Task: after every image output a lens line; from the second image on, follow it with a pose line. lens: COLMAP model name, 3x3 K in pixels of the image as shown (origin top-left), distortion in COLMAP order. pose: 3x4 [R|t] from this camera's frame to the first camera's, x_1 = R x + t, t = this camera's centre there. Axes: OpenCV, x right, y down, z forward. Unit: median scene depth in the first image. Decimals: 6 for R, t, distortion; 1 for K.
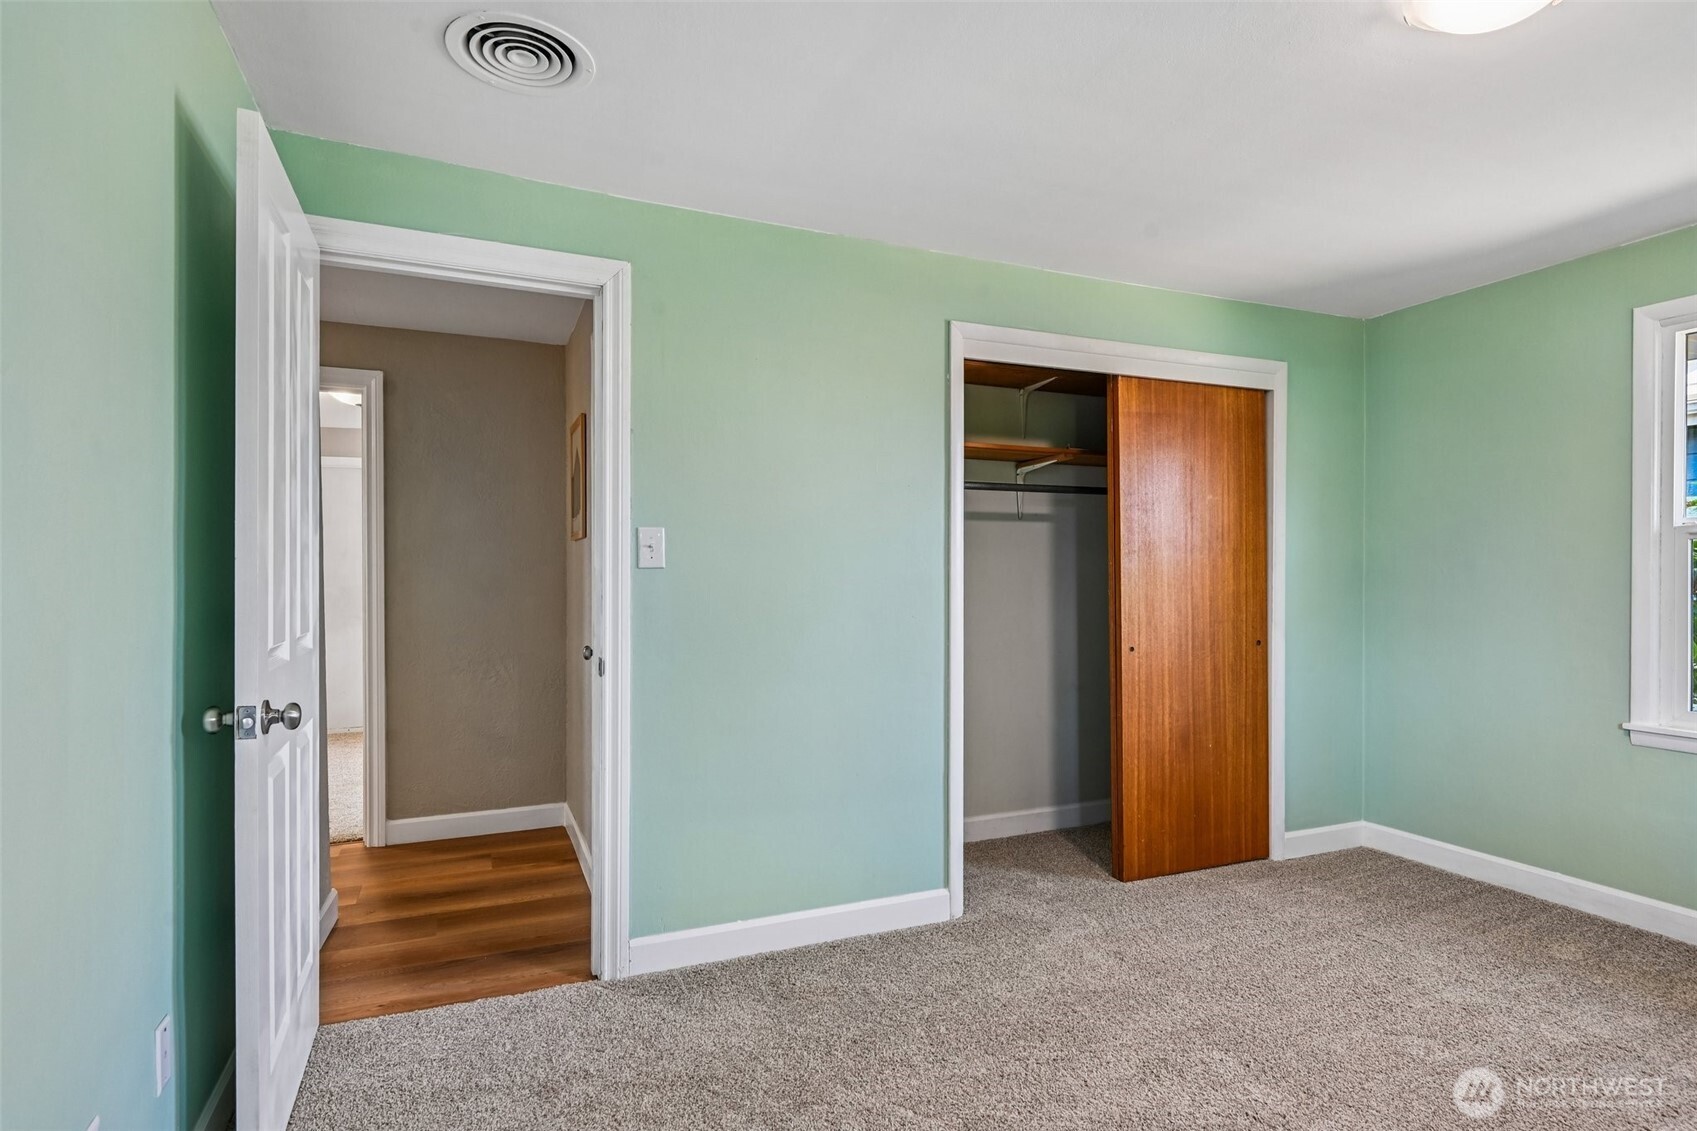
lens RADIAL K [[889.2, 0, 848.5], [0, 889.2, 565.5], [0, 0, 1]] dist [0.003249, 0.000608]
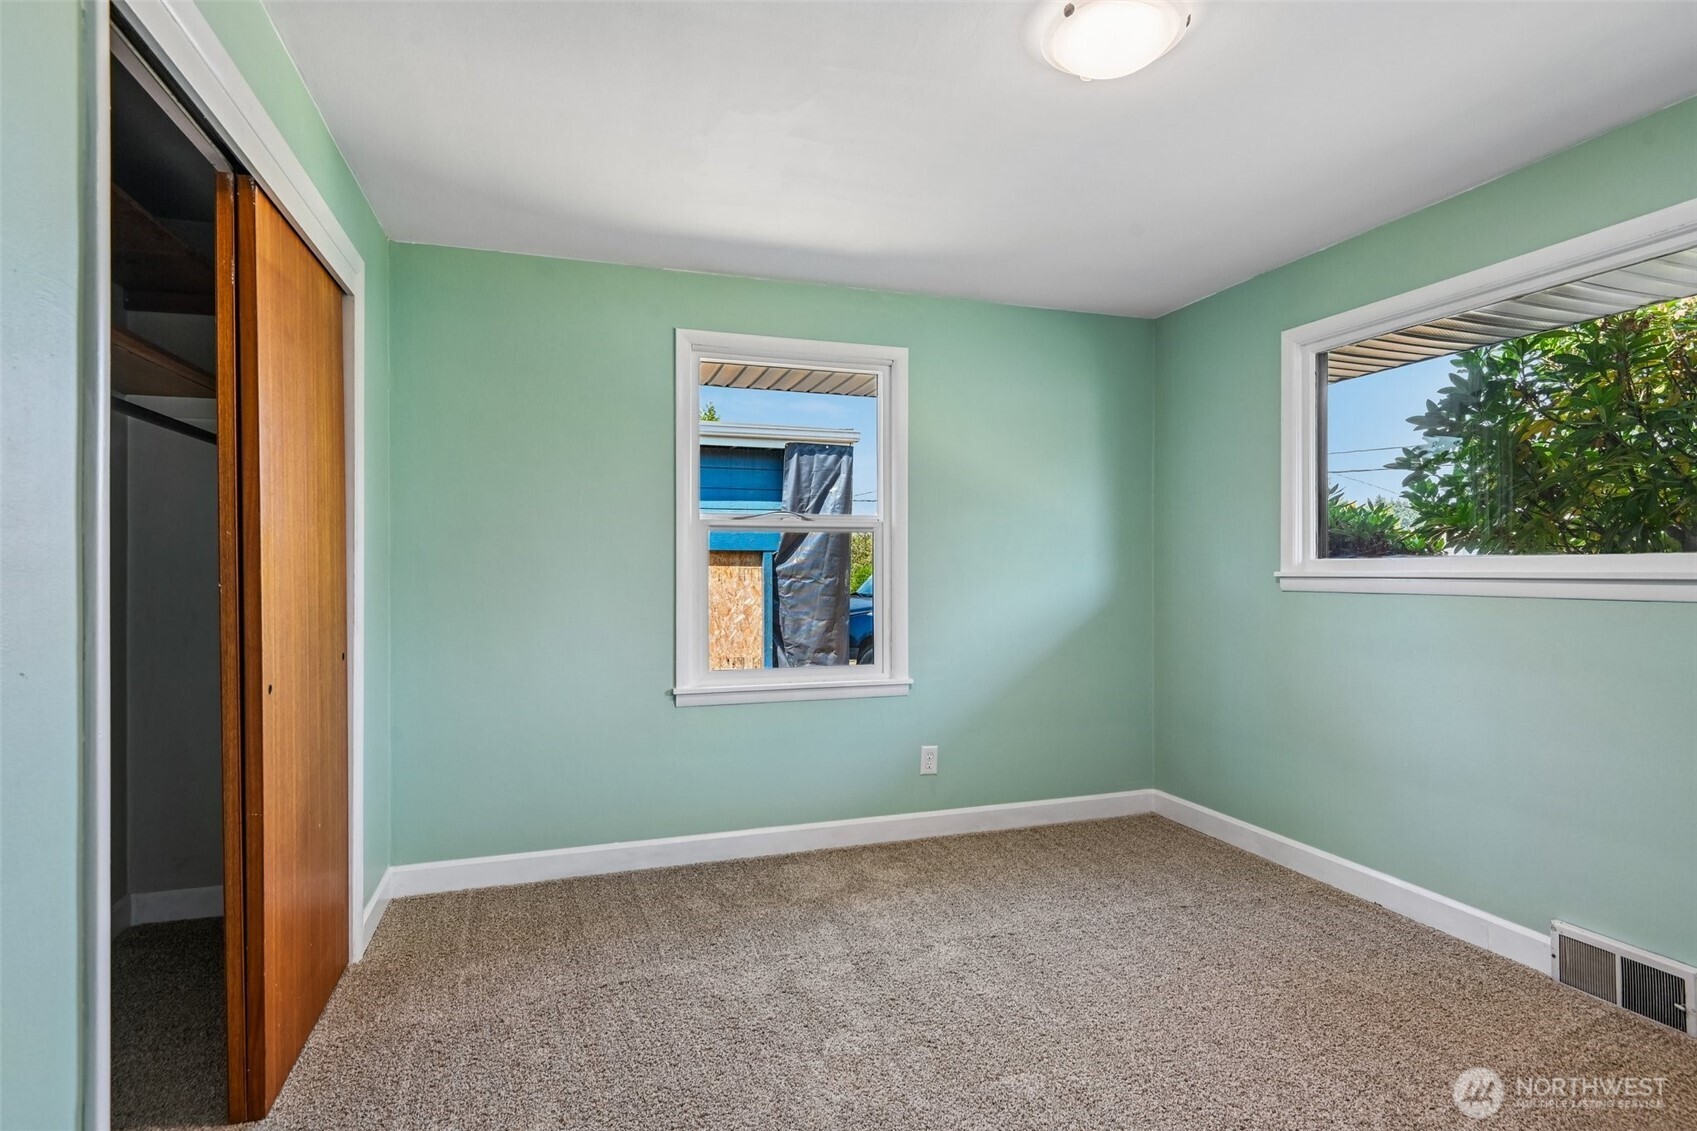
lens RADIAL K [[889.2, 0, 848.5], [0, 889.2, 565.5], [0, 0, 1]] dist [0.003249, 0.000608]
pose [[0.065187, -0.001542, 0.997872, -0.220325], [-0.016518, 0.999860, 0.002624, 0.010938], [-0.997736, -0.016654, 0.065152, 0.637835]]
